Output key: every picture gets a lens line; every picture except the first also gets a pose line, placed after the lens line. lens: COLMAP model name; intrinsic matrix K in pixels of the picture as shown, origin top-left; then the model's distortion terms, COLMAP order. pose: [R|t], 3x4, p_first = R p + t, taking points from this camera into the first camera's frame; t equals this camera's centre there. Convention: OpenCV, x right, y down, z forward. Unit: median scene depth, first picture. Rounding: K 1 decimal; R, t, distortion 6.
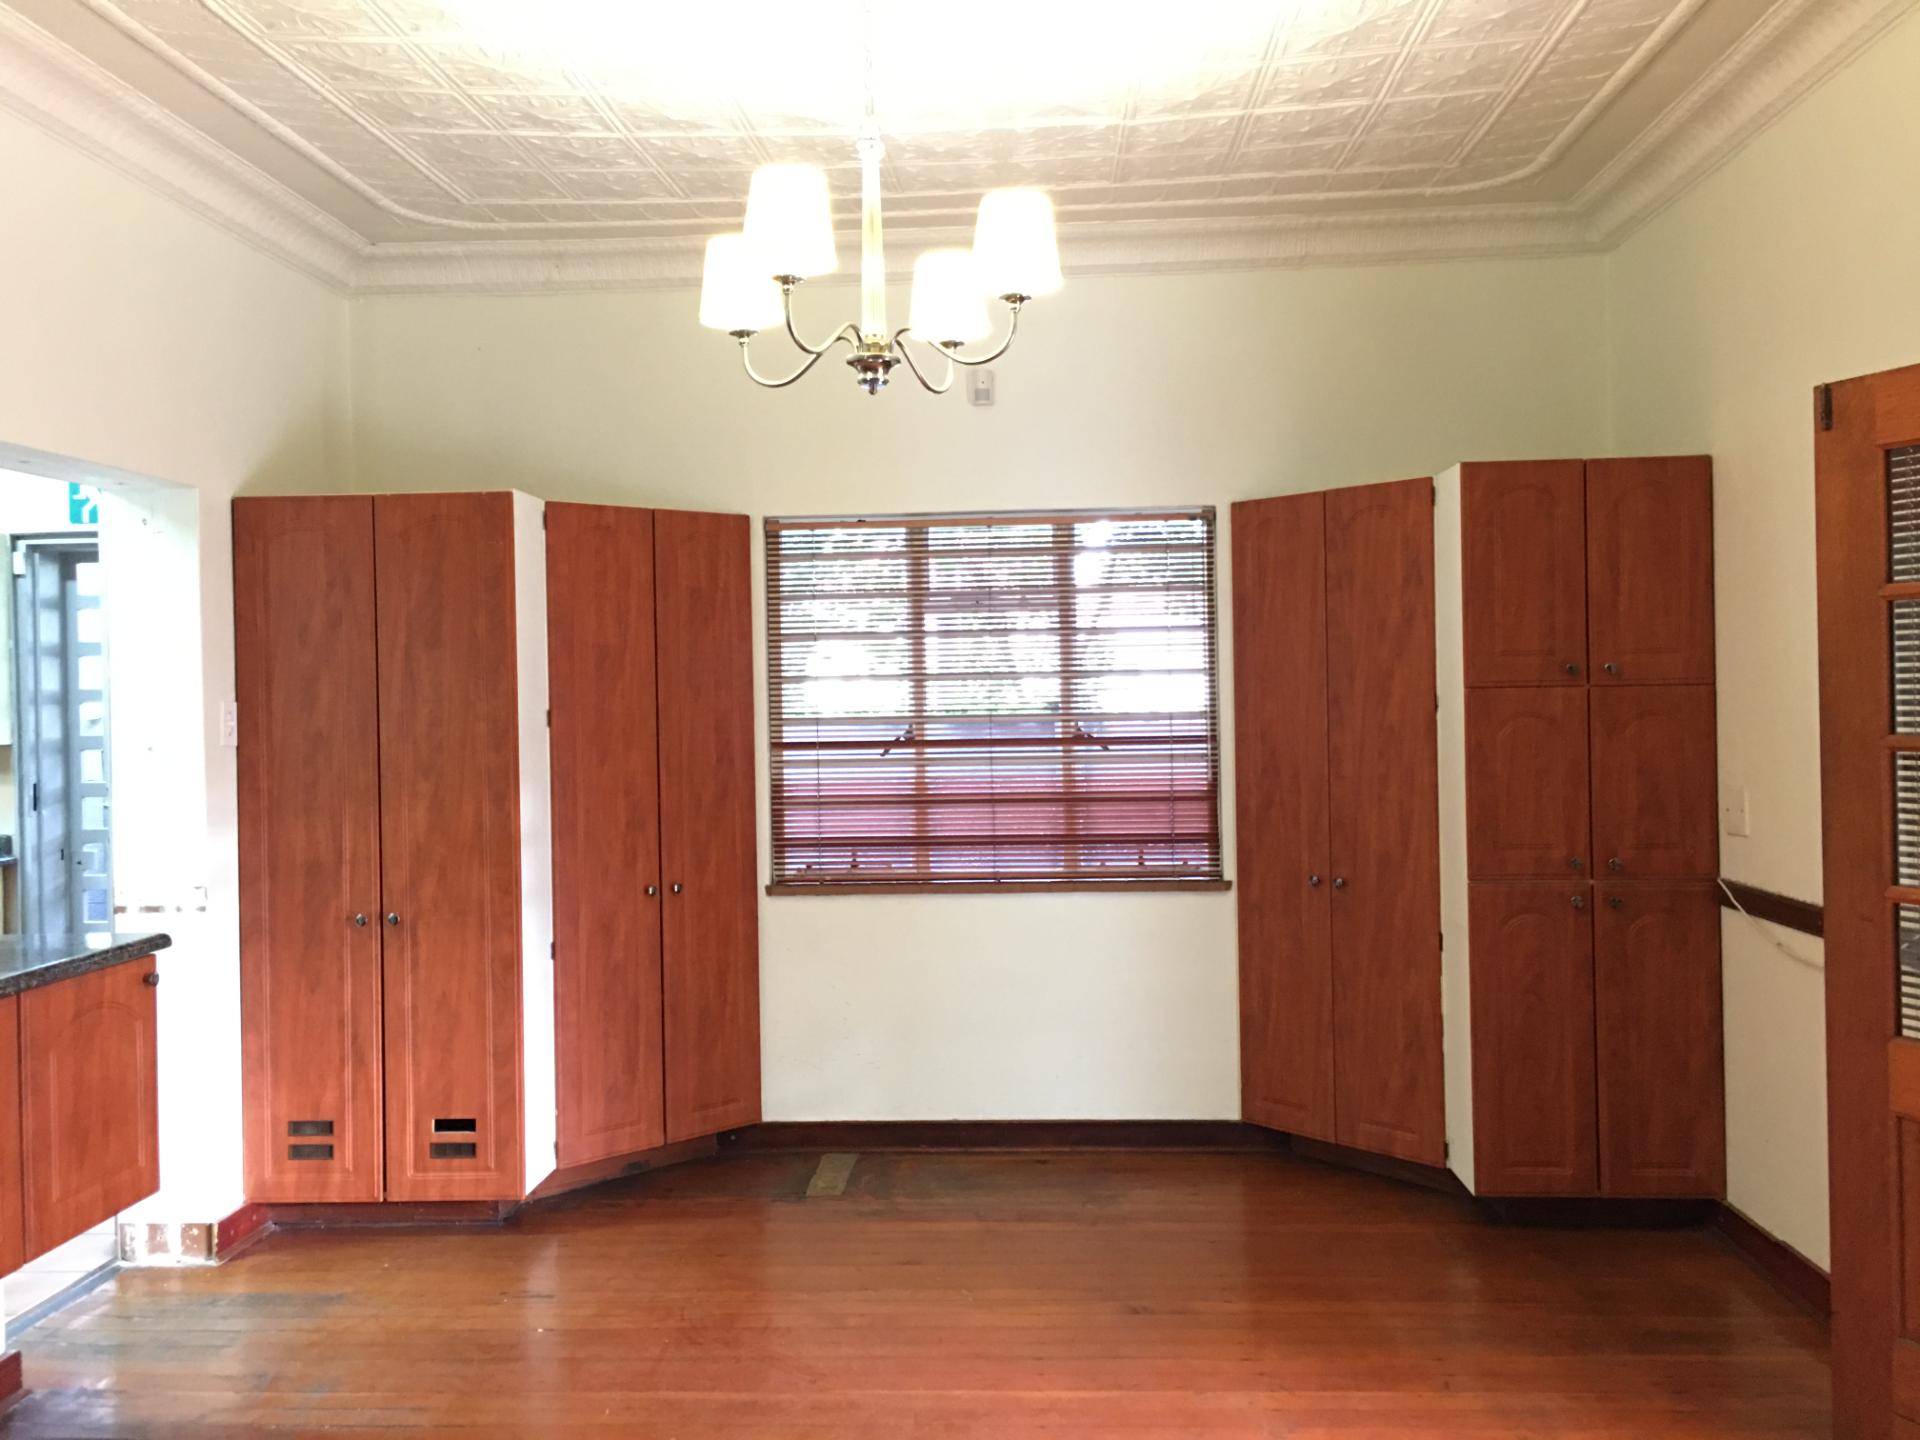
lens RADIAL K [[1612.3, 0, 955.6], [0, 1612.3, 699.0], [0, 0, 1]] dist [0.062616, -0.078199]
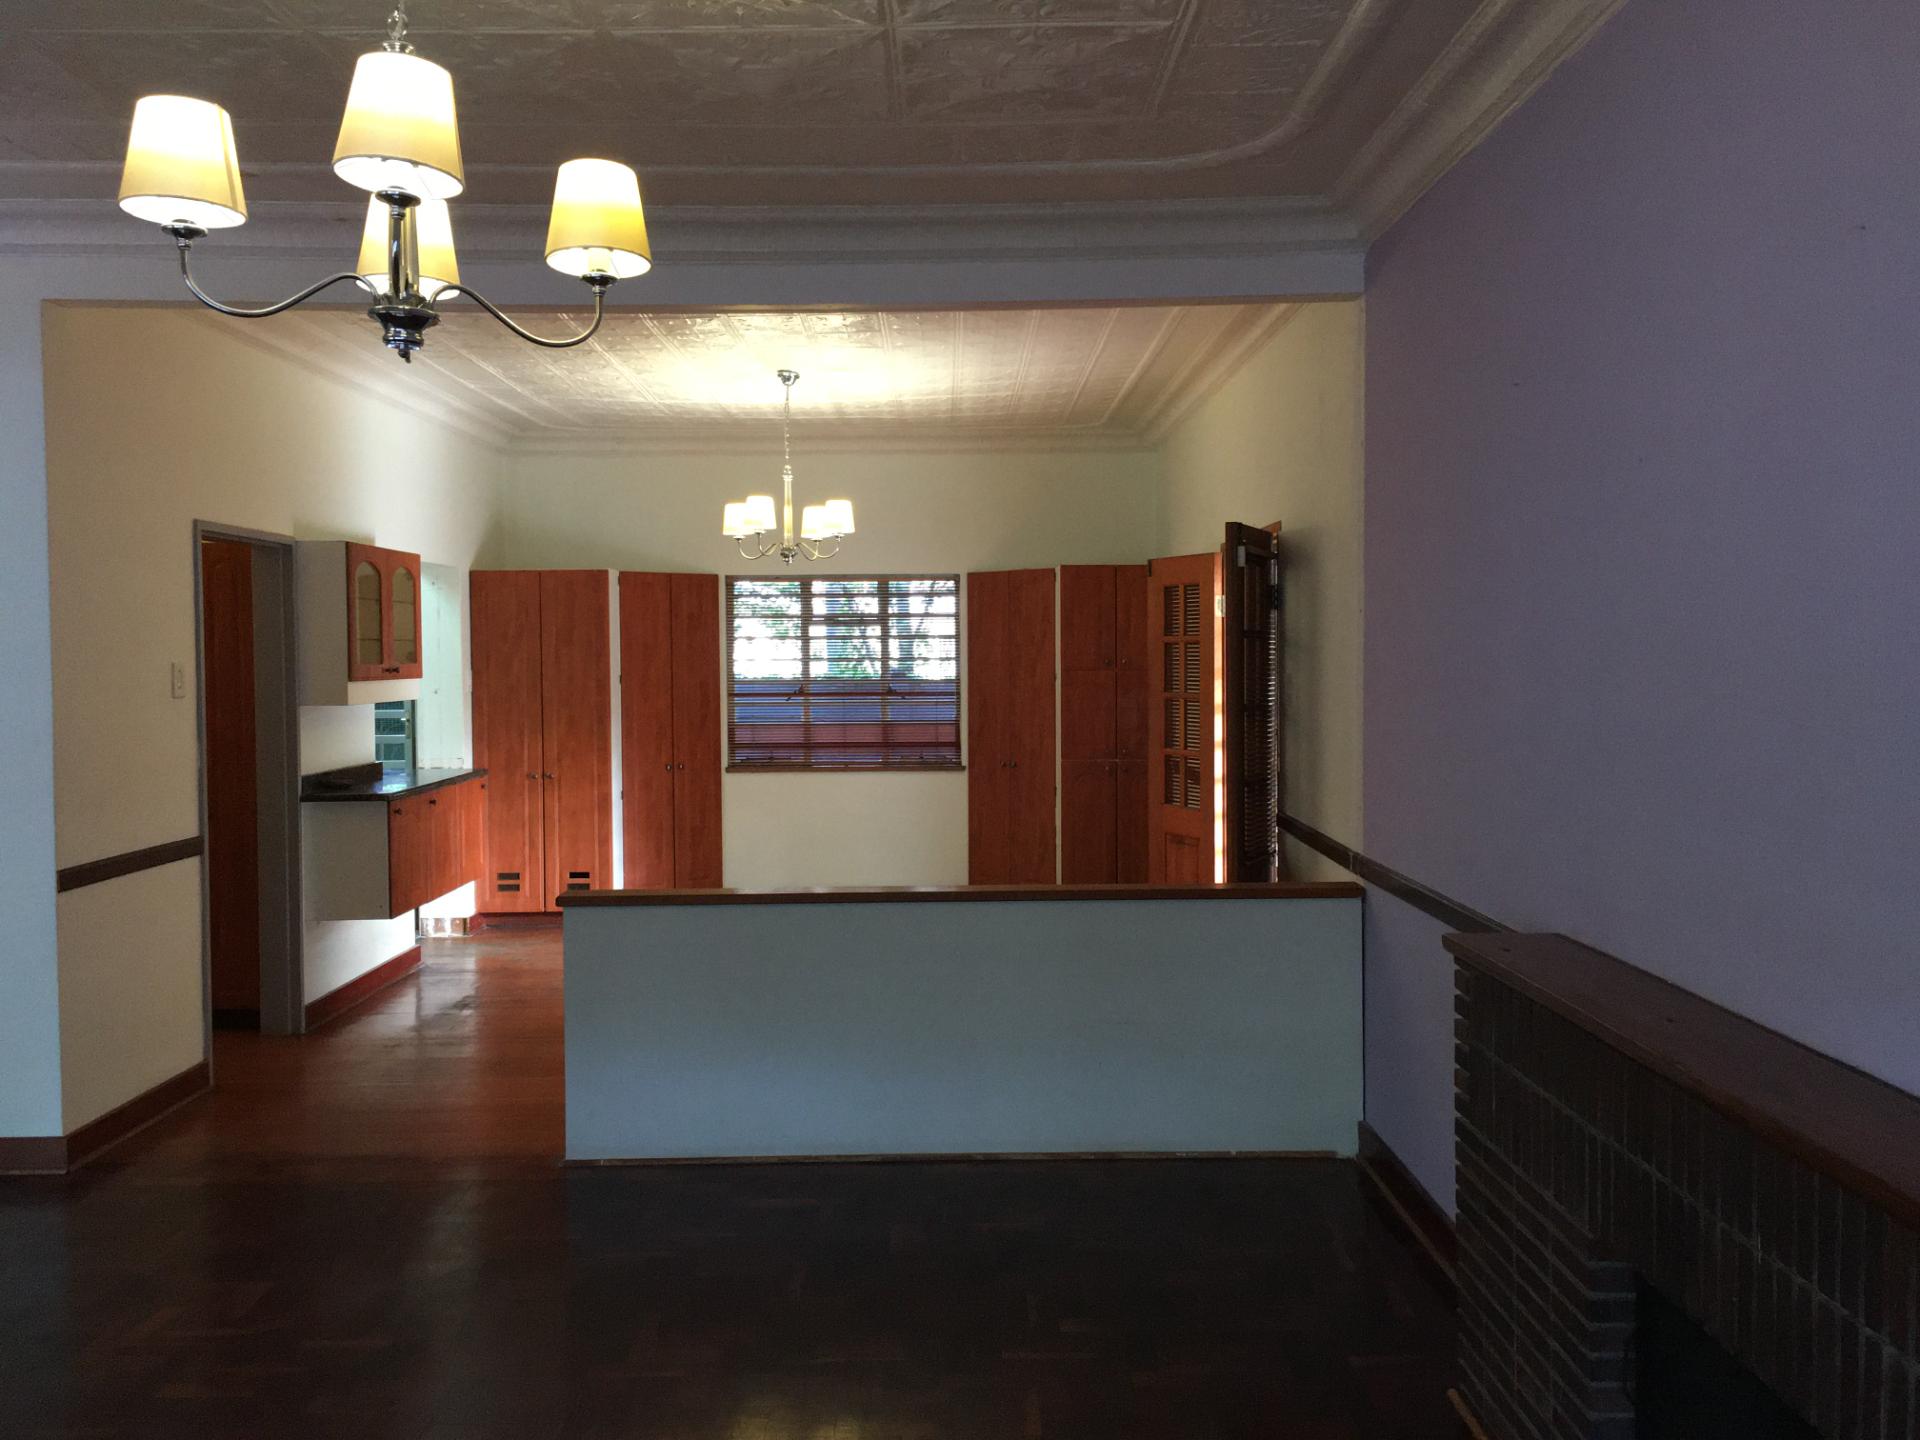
lens RADIAL K [[1612.3, 0, 955.6], [0, 1612.3, 699.0], [0, 0, 1]] dist [0.062616, -0.078199]
pose [[0.997768, 0.009408, 0.066110, 0.029698], [-0.011030, 0.999646, 0.024212, -0.016207], [-0.065858, -0.024888, 0.997519, -0.979710]]
